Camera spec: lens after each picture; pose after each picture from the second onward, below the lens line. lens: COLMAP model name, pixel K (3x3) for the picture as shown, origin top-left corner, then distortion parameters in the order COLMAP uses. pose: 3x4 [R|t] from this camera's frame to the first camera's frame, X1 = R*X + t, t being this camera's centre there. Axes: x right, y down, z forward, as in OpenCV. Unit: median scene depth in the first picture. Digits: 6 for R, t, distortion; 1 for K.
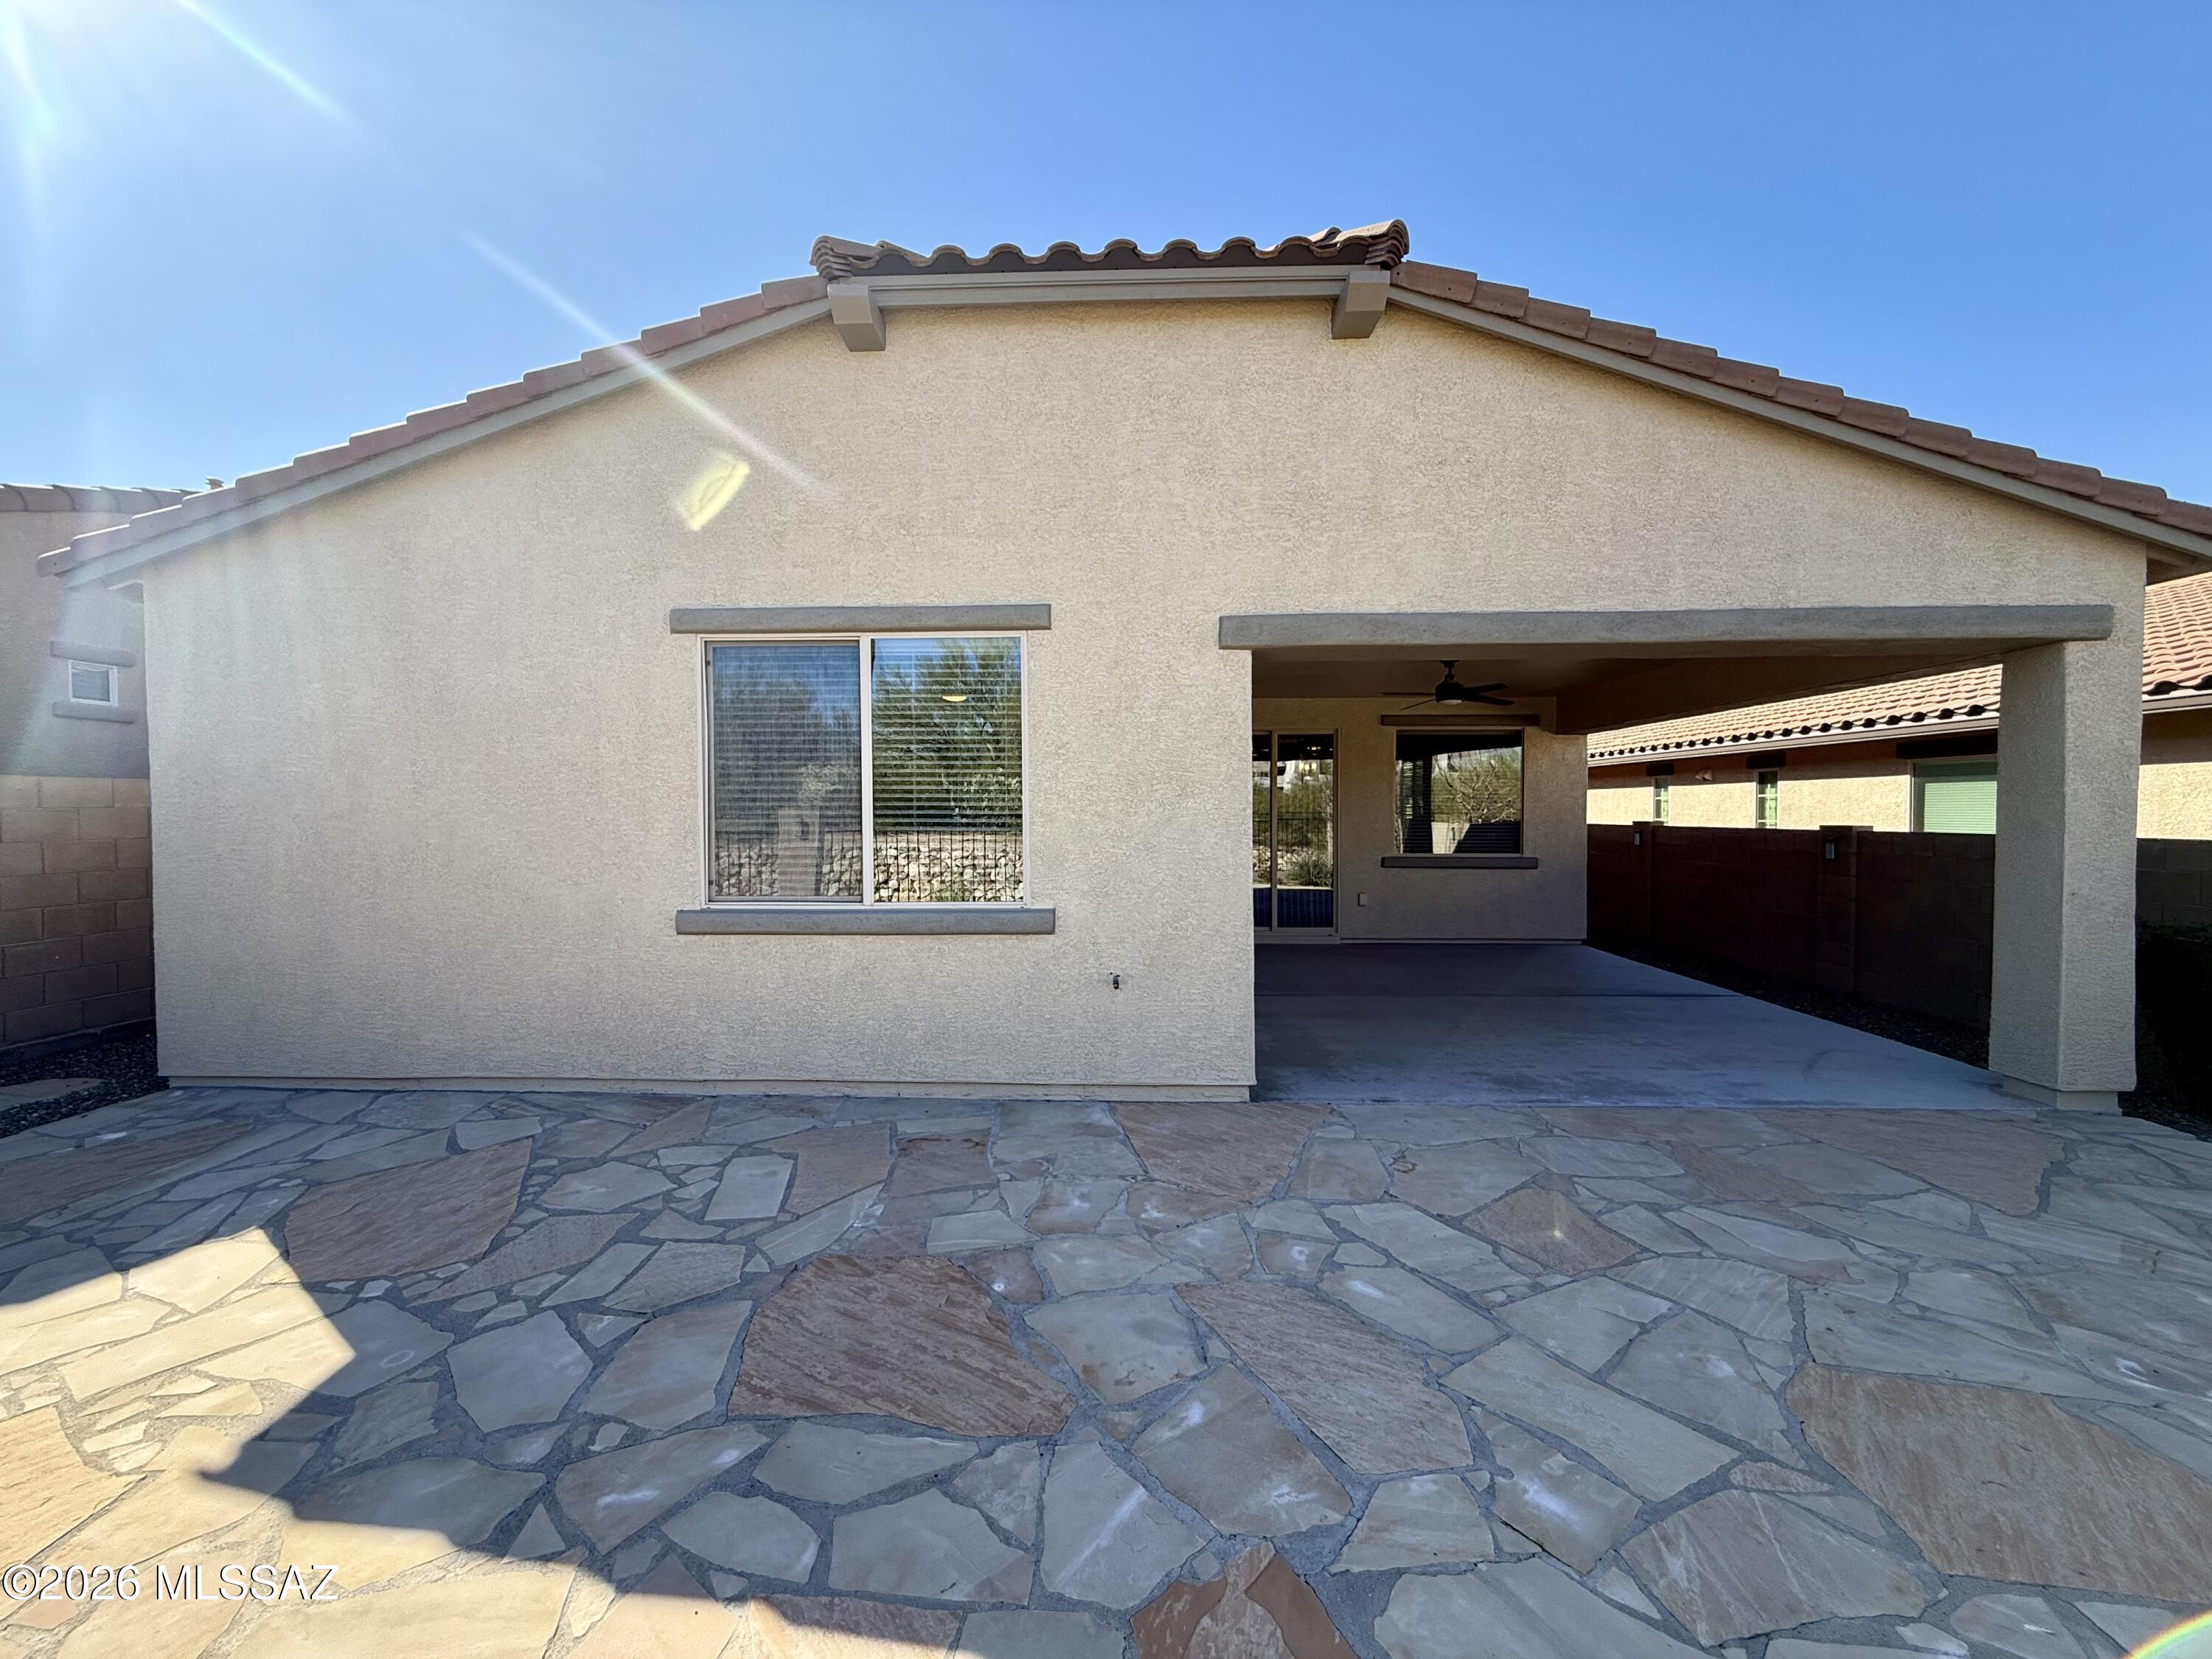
lens RADIAL K [[878.7, 0, 1099.8], [0, 878.7, 828.4], [0, 0, 1]] dist [0.000680, 0.000208]
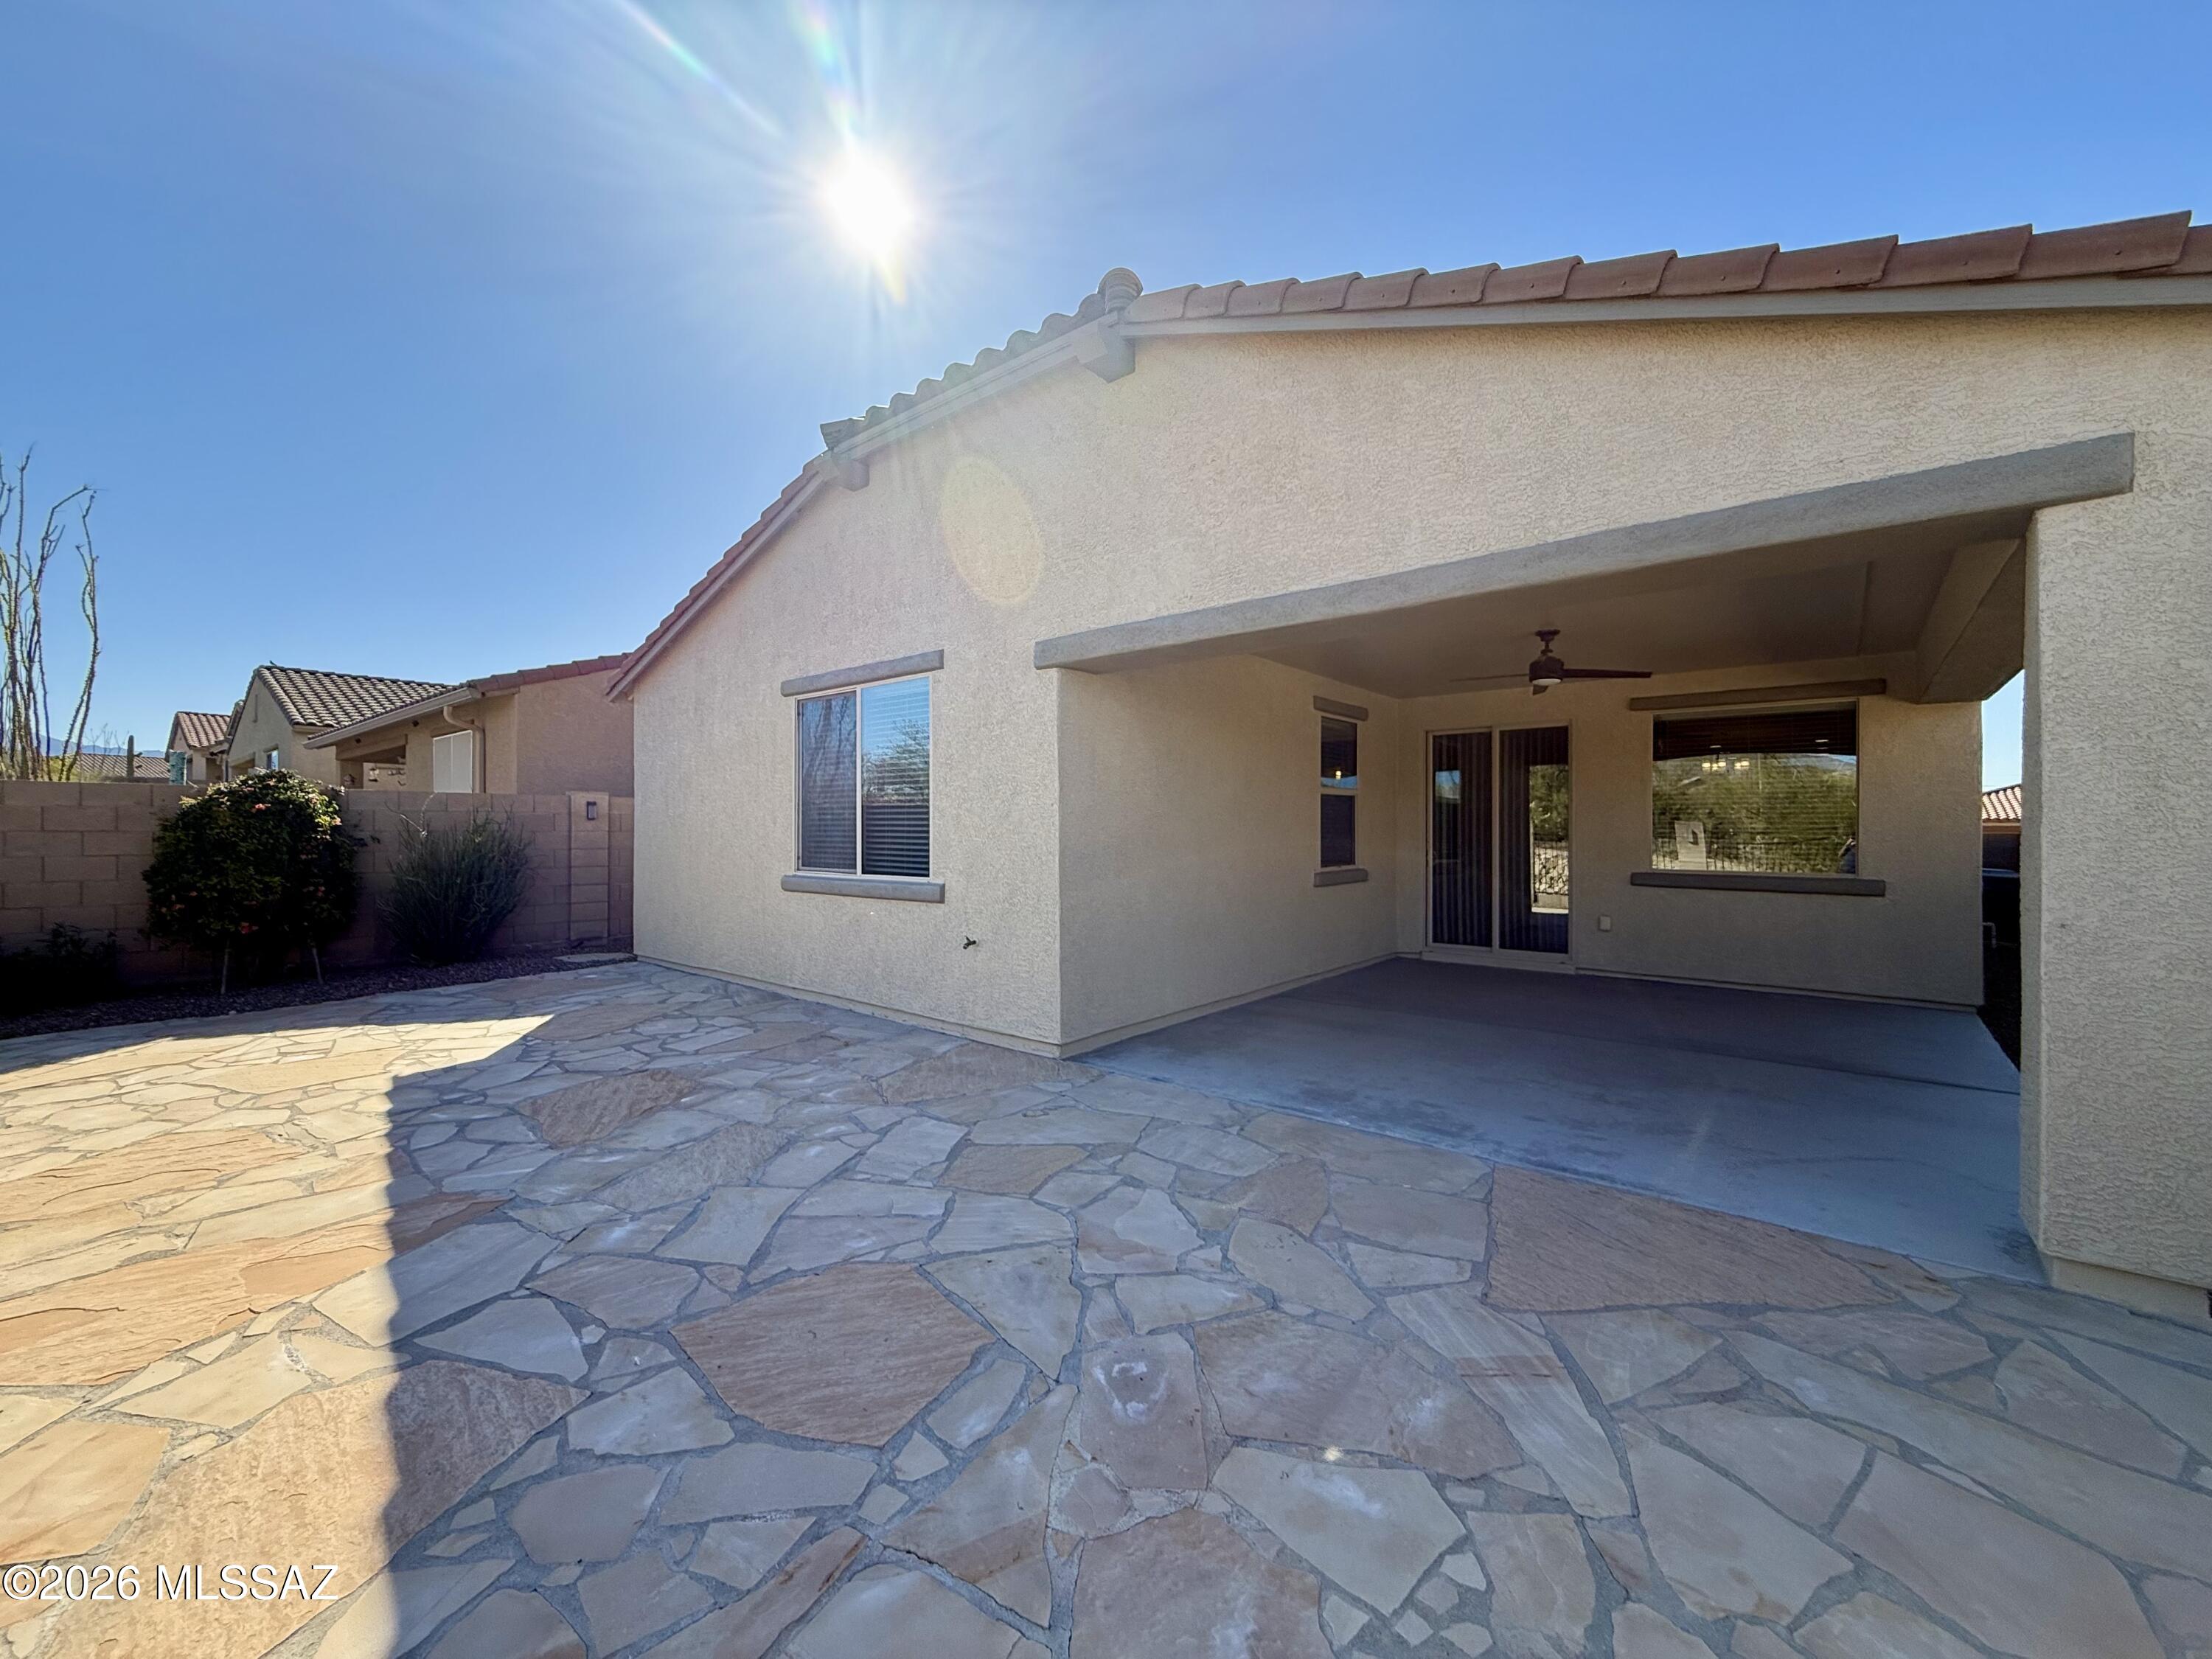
lens RADIAL K [[878.7, 0, 1099.8], [0, 878.7, 828.4], [0, 0, 1]] dist [0.000680, 0.000208]
pose [[0.789622, 0.002222, -0.613589, 1.058188], [-0.015904, 0.999732, -0.016846, 0.032243], [0.613387, 0.023061, 0.789446, 0.138621]]
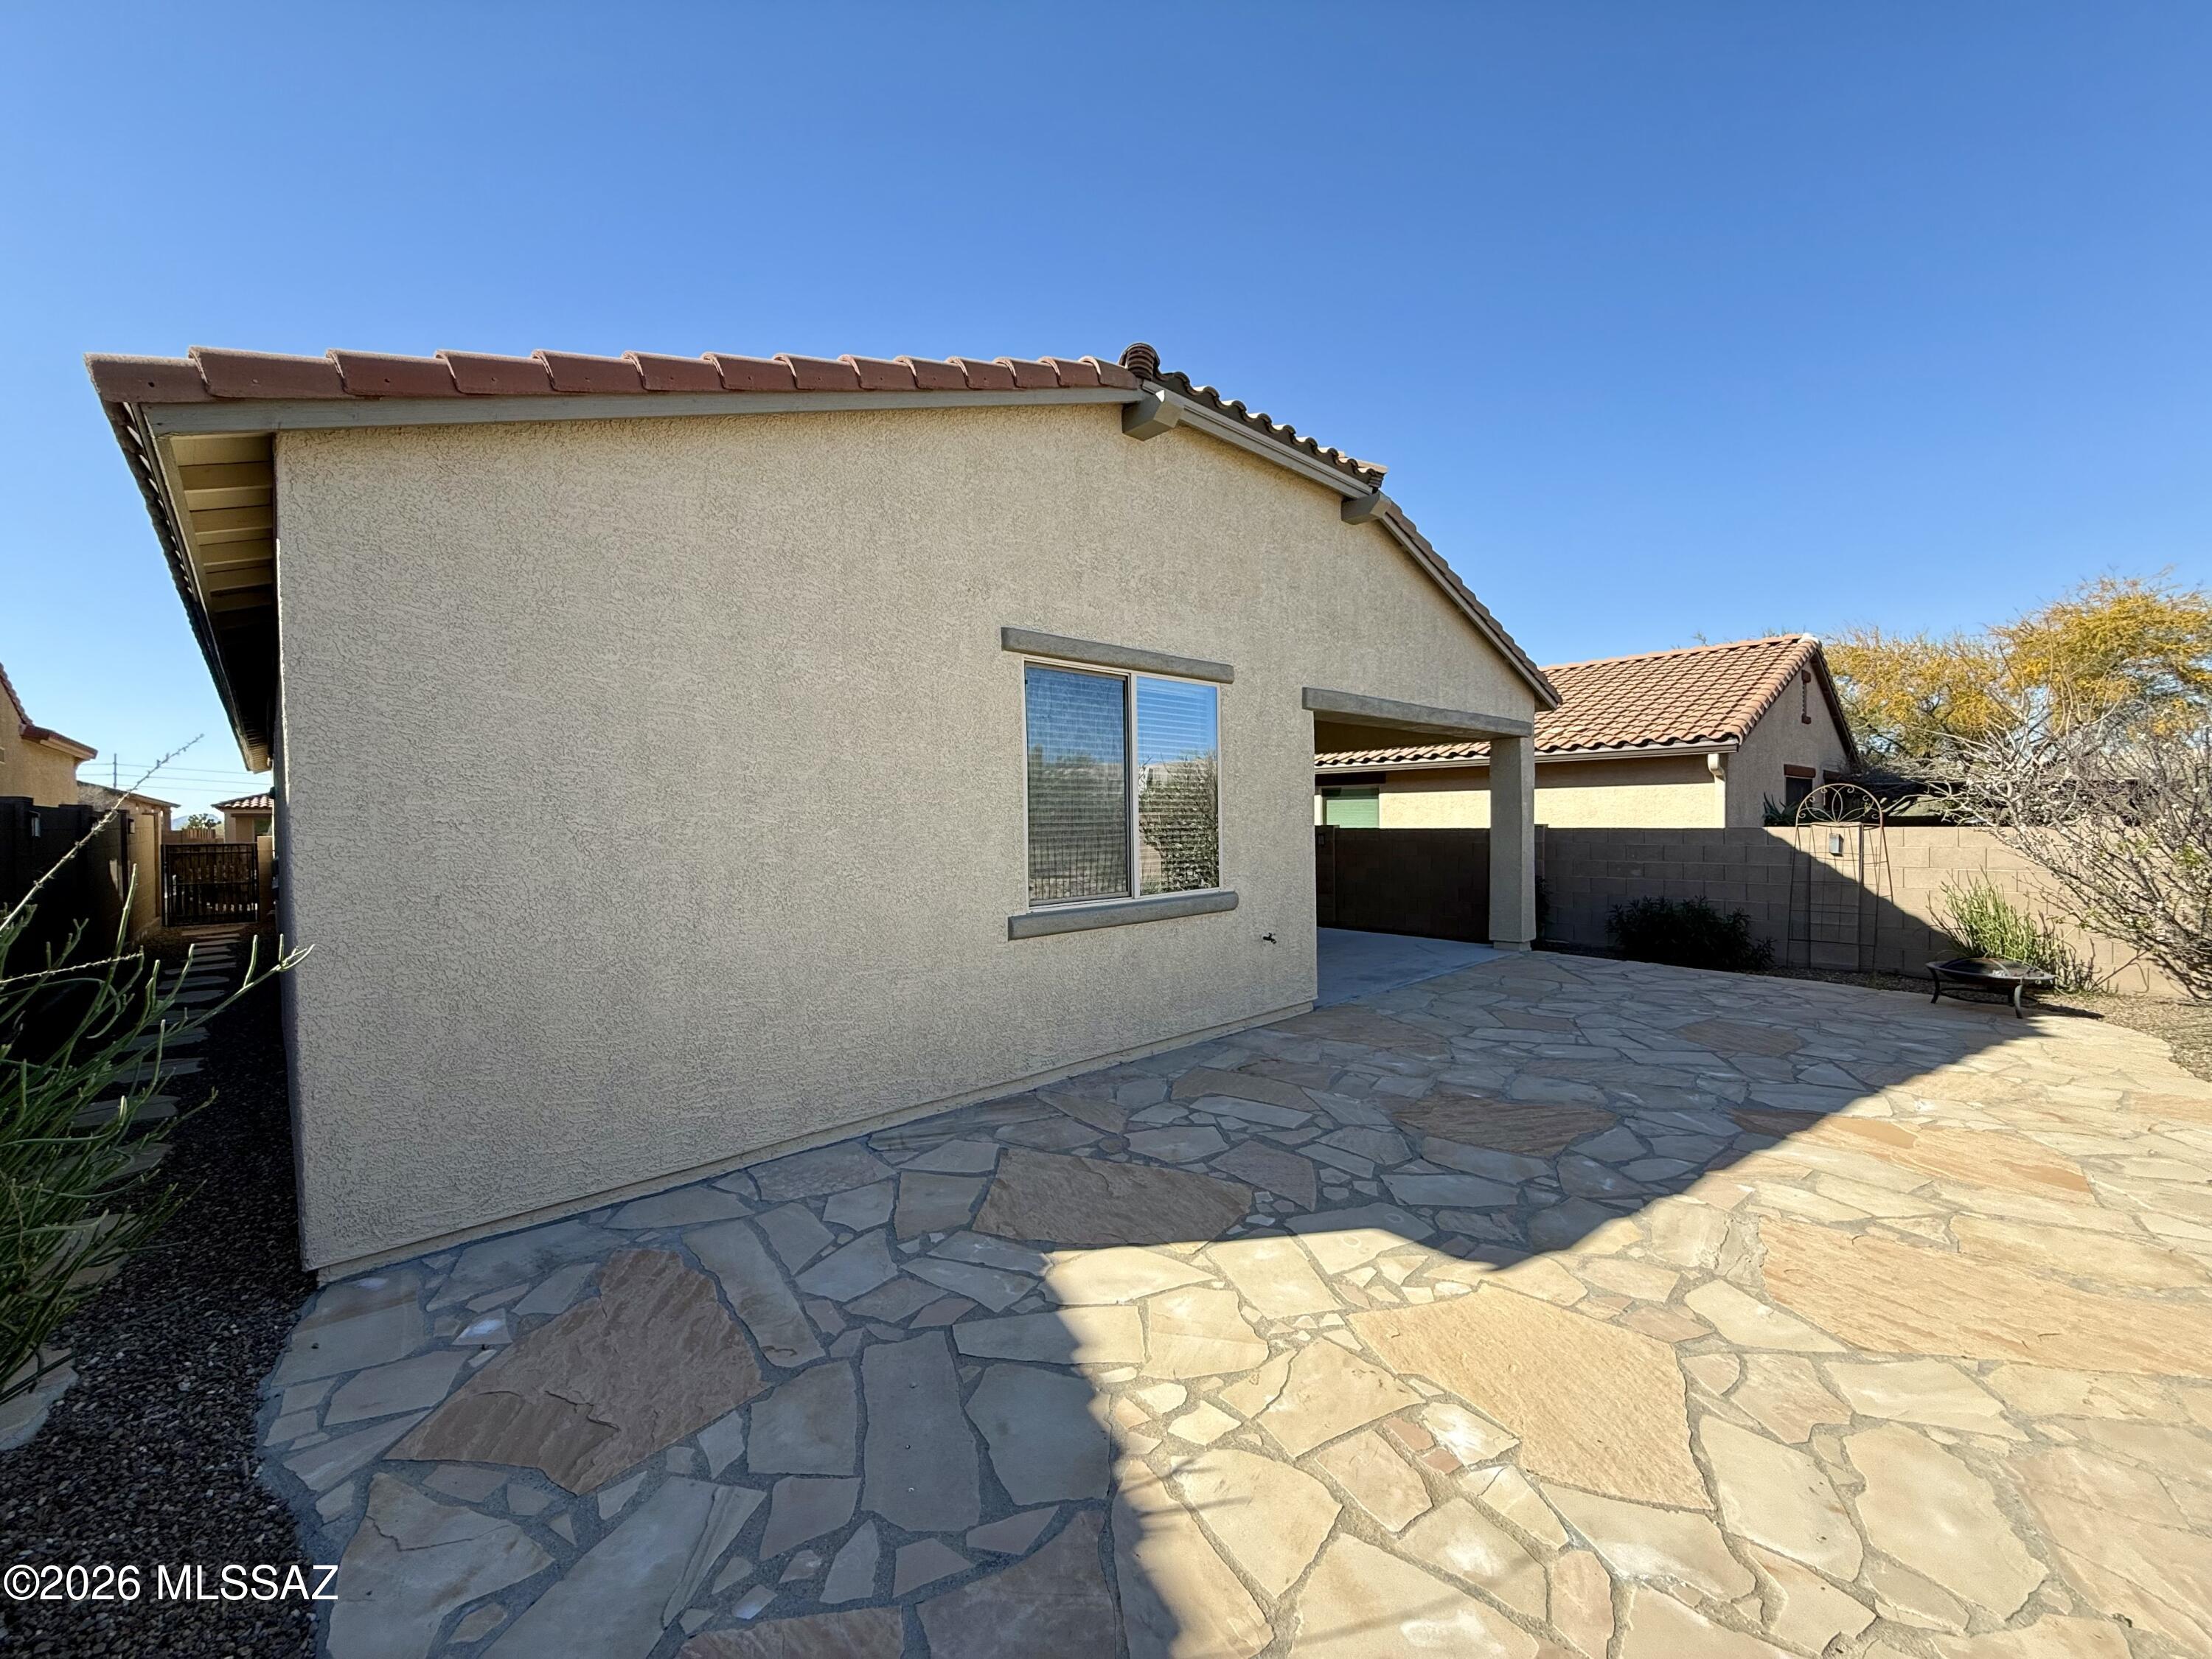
lens RADIAL K [[878.7, 0, 1099.8], [0, 878.7, 828.4], [0, 0, 1]] dist [0.000680, 0.000208]
pose [[0.705130, -0.016029, 0.708897, -1.324927], [0.025282, 0.999677, -0.002544, -0.006921], [-0.708627, 0.019716, 0.705308, 0.222358]]
